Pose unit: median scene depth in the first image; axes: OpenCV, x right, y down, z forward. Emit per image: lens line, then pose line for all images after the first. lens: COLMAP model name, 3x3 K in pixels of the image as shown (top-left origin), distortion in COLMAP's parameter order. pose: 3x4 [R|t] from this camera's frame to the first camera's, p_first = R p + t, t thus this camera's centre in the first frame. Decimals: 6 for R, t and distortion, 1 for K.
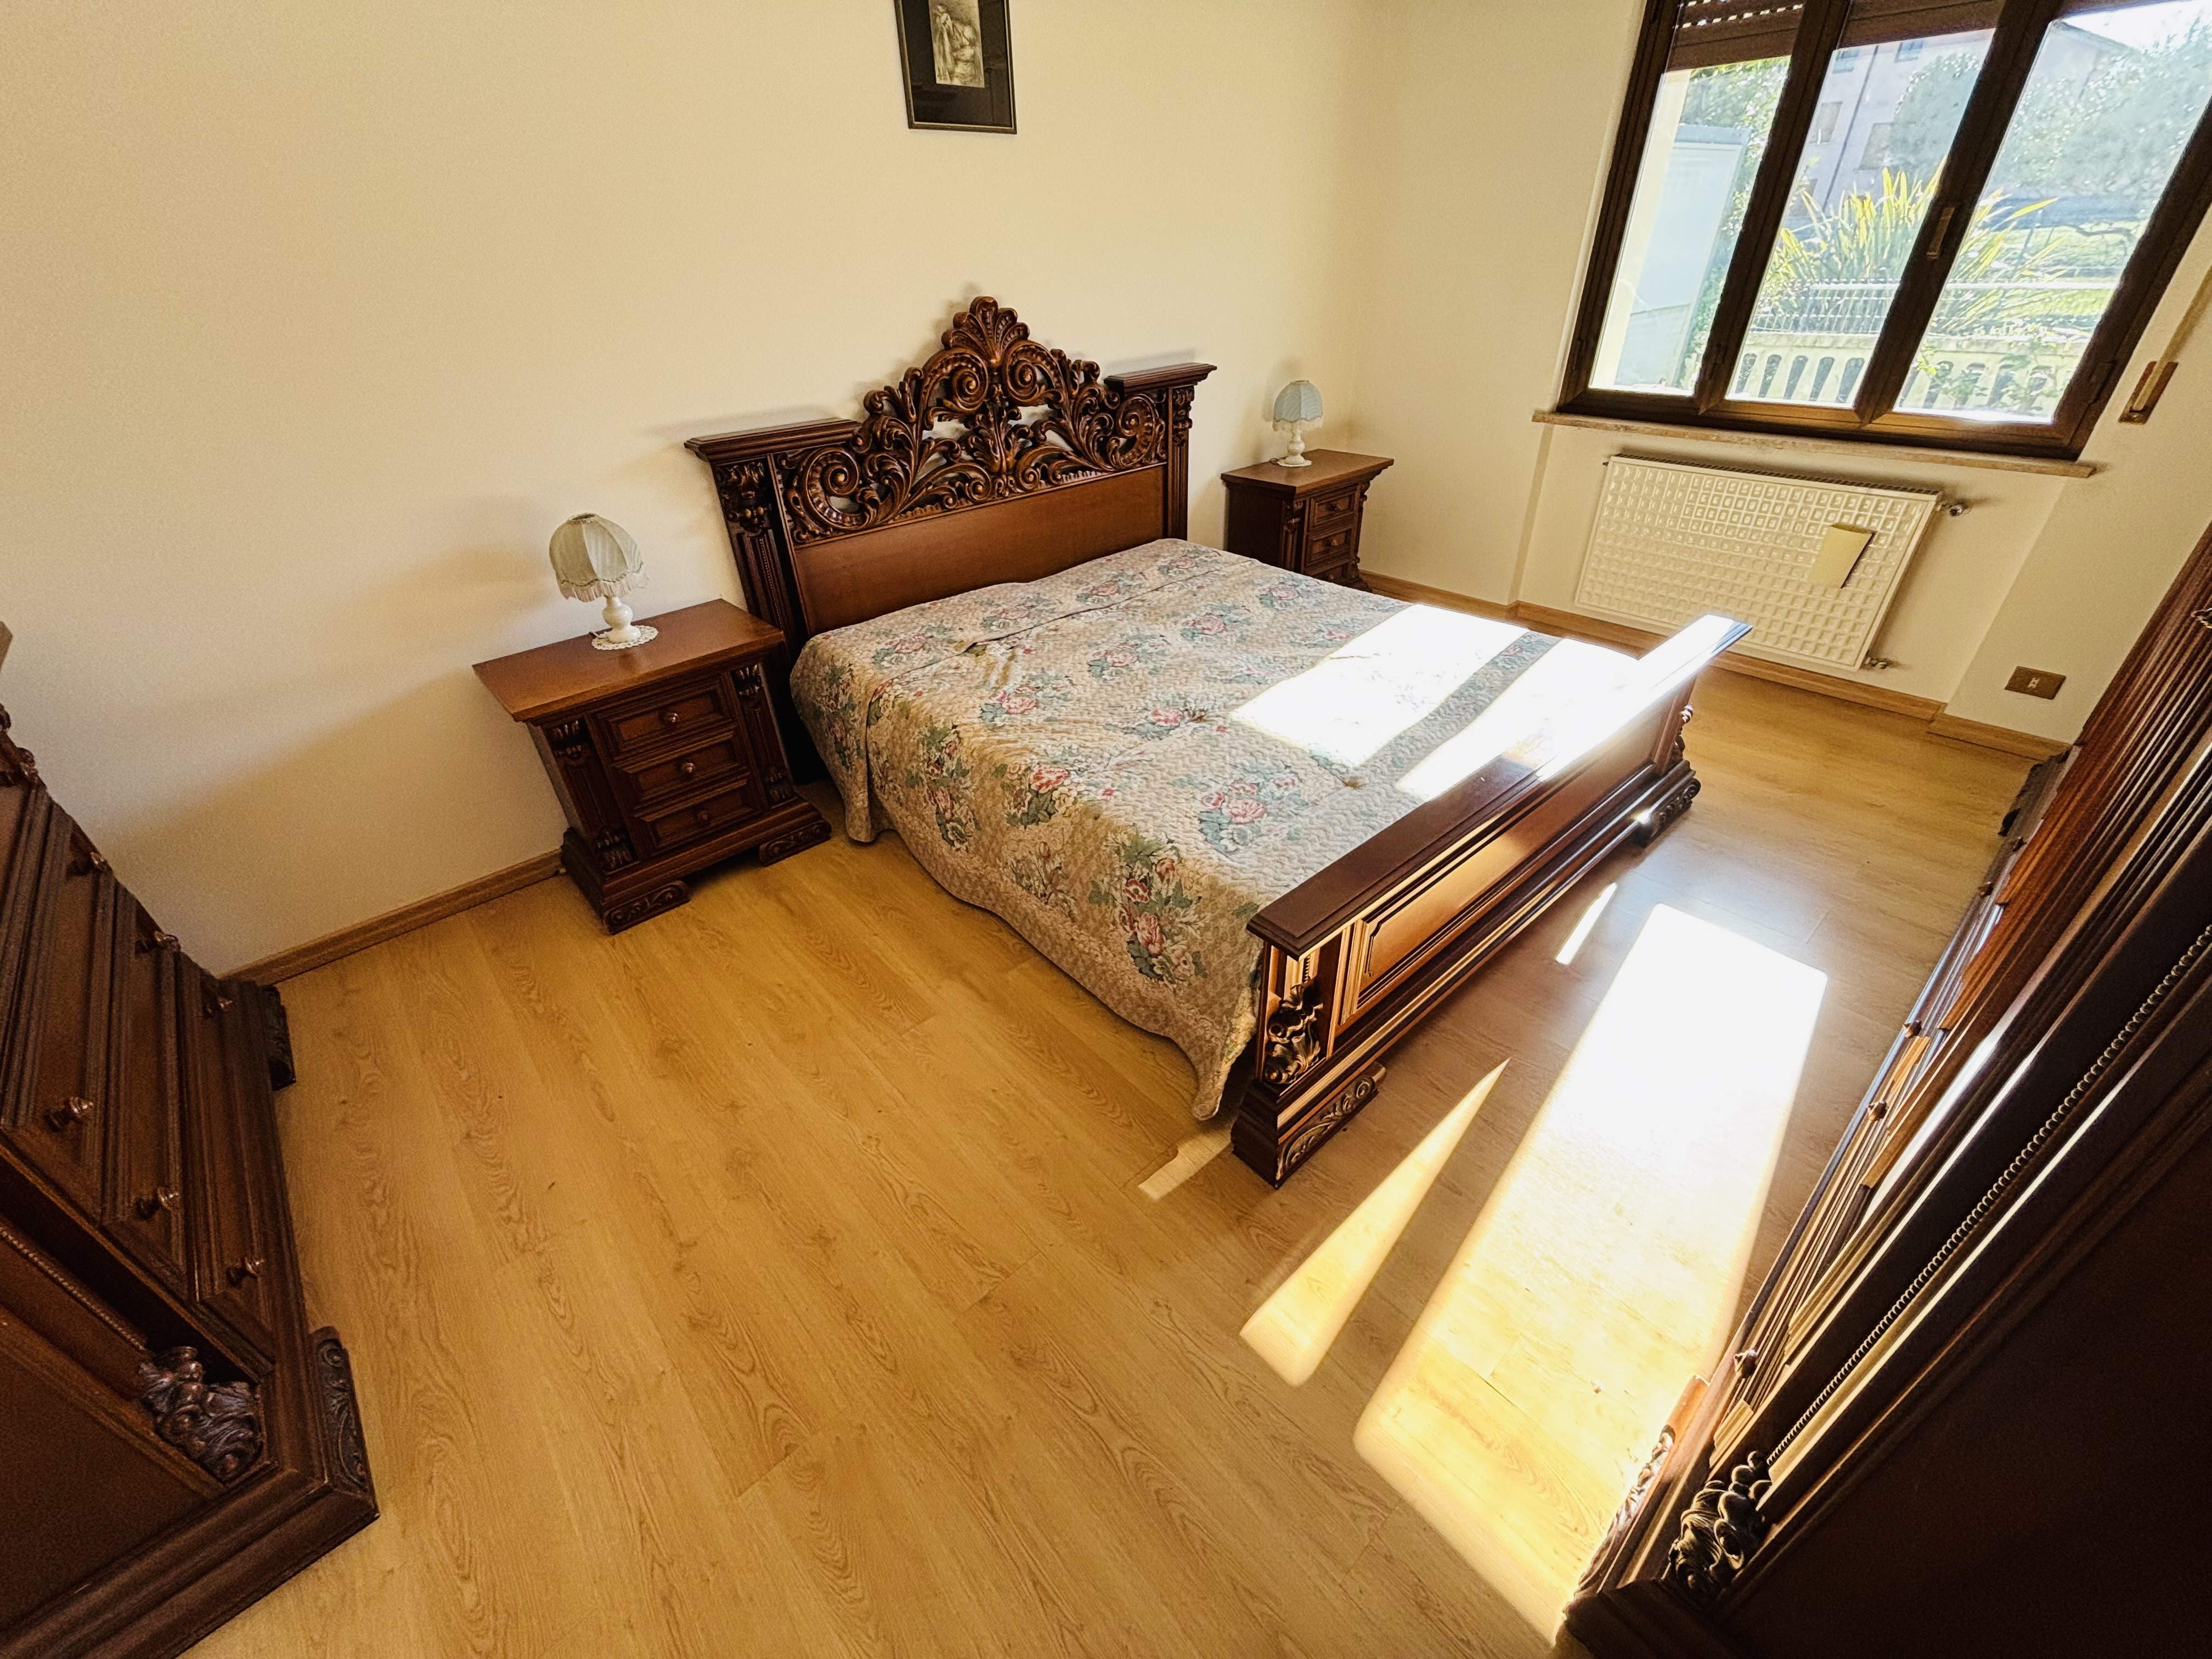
lens RADIAL K [[899.5, 0, 1102.8], [0, 899.5, 829.5], [0, 0, 1]] dist [0.000251, -0.002285]
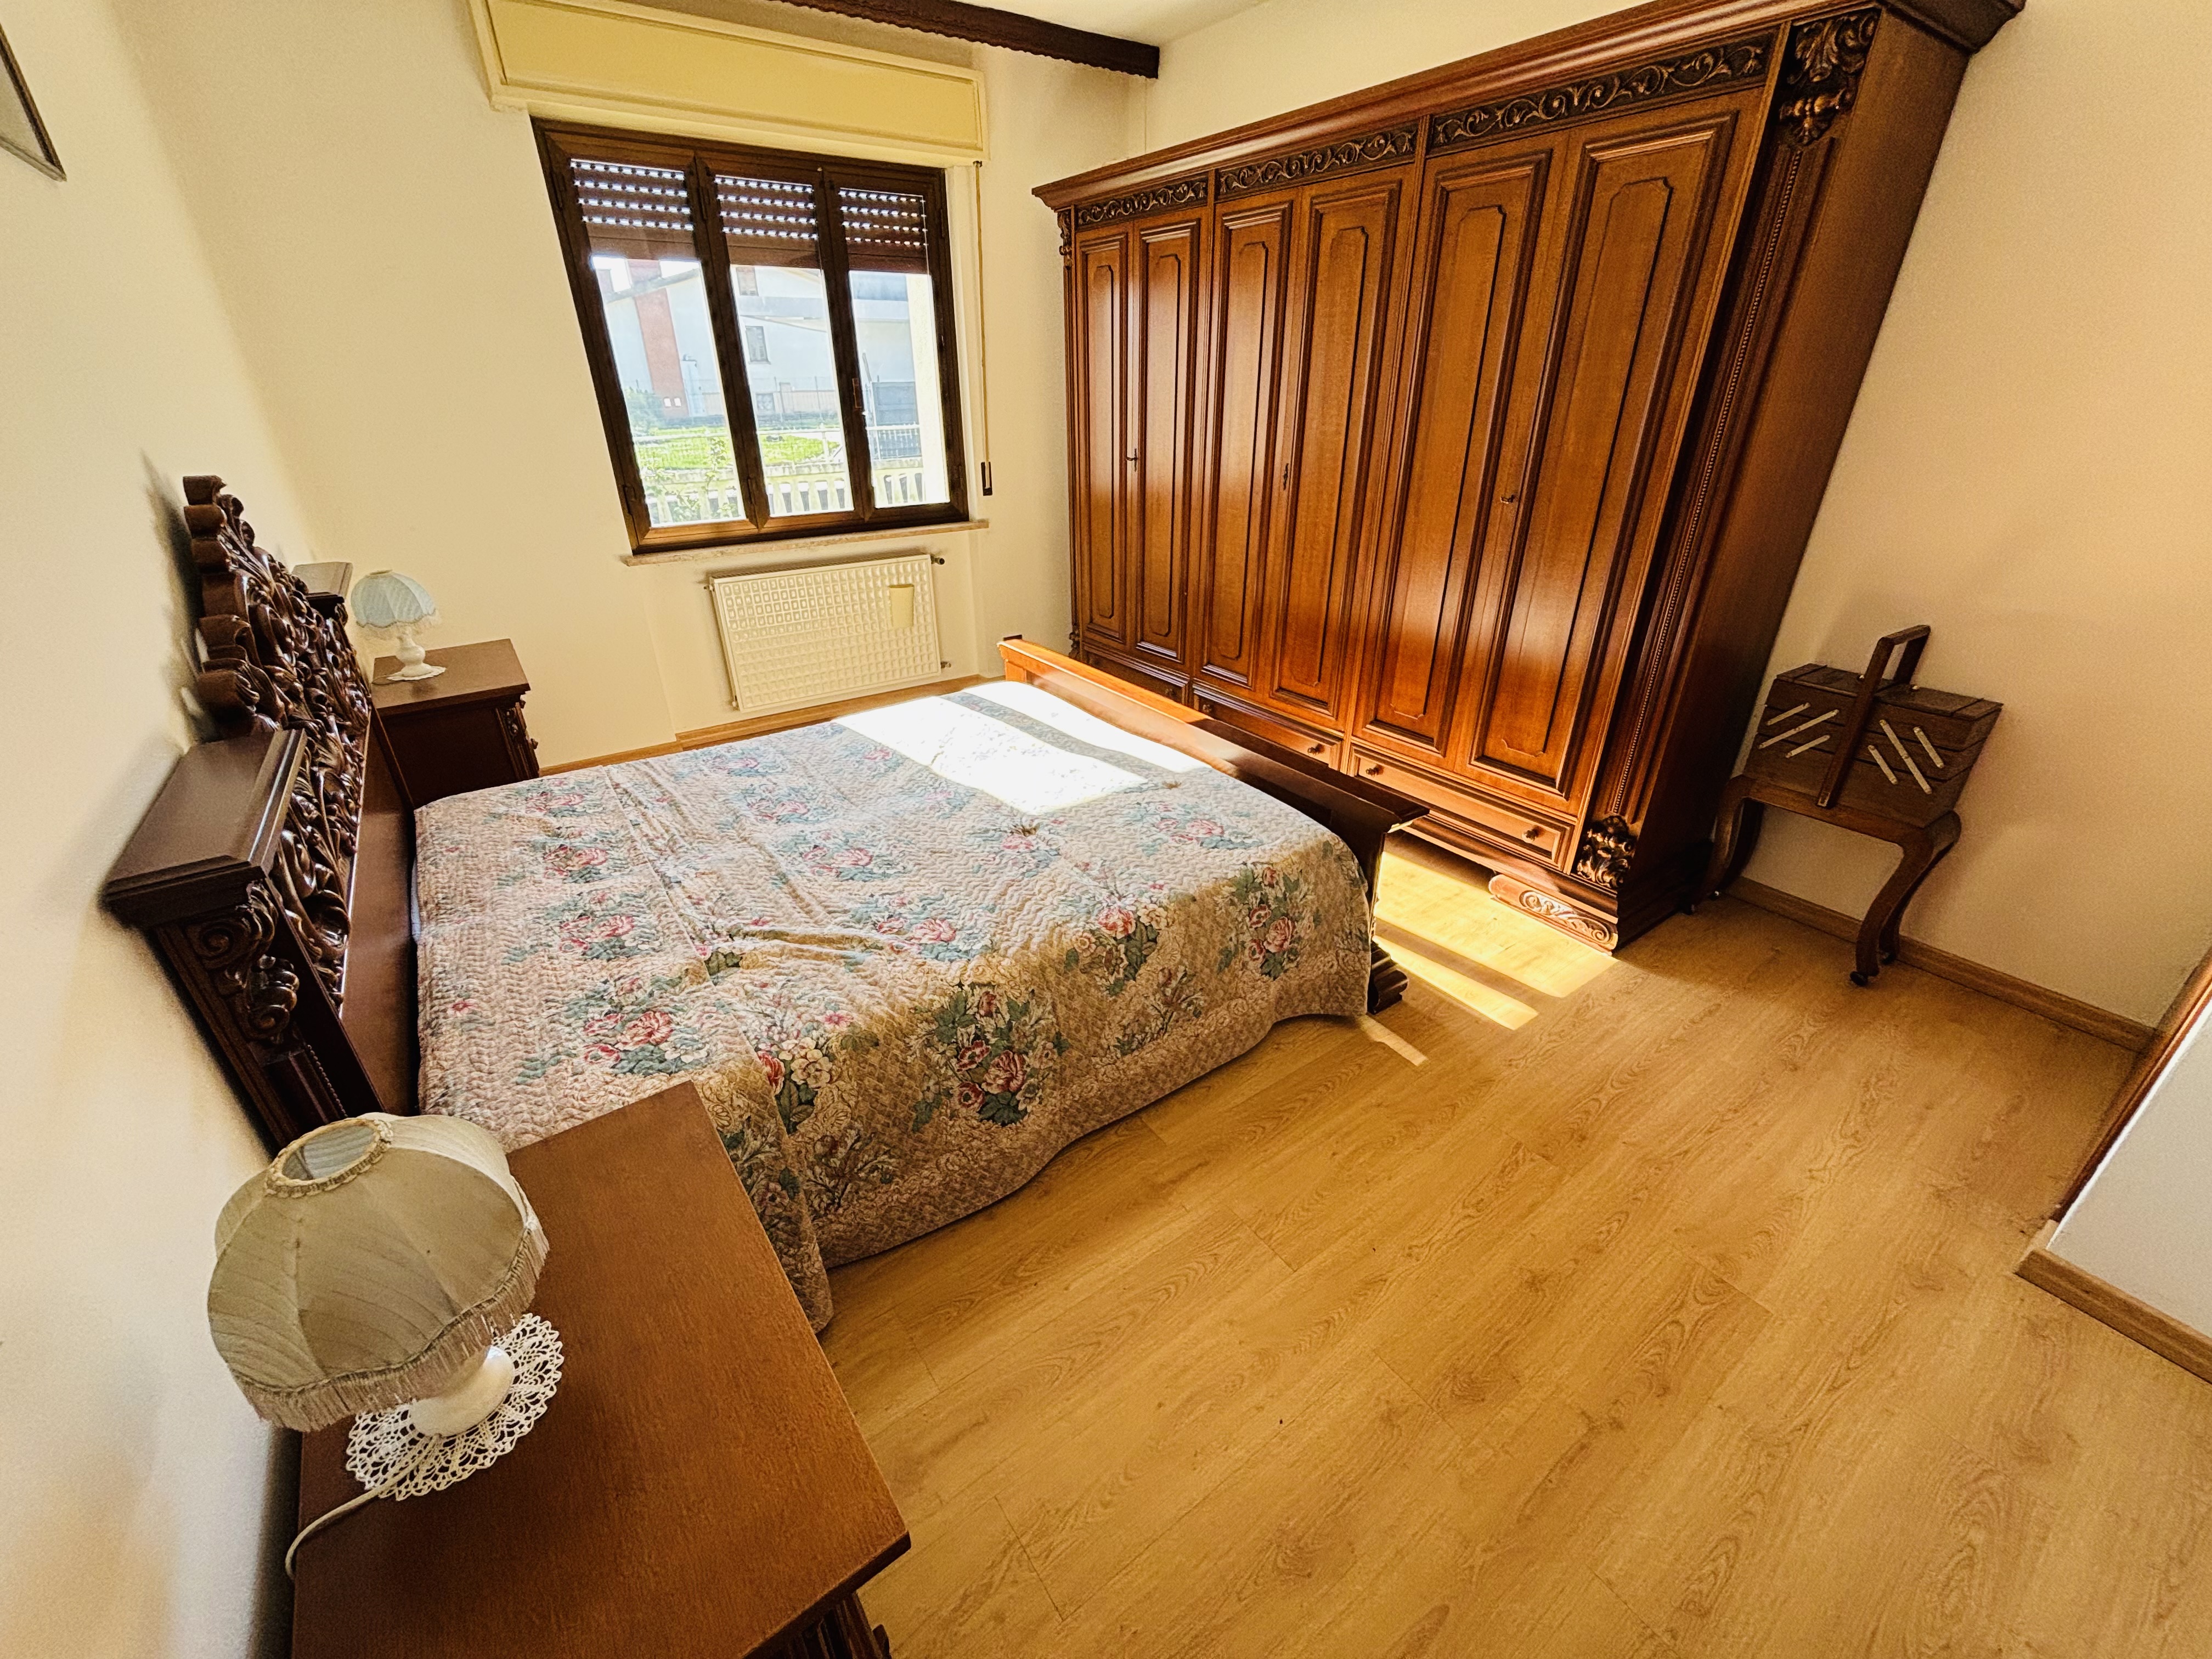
lens RADIAL K [[904.3, 0, 1100.0], [0, 904.3, 824.4], [0, 0, 1]] dist [0.005835, -0.000592]
pose [[0.096609, -0.409924, 0.906989, -0.704624], [0.549135, 0.781965, 0.294926, -0.340384], [-0.830131, 0.469567, 0.300648, 0.567681]]
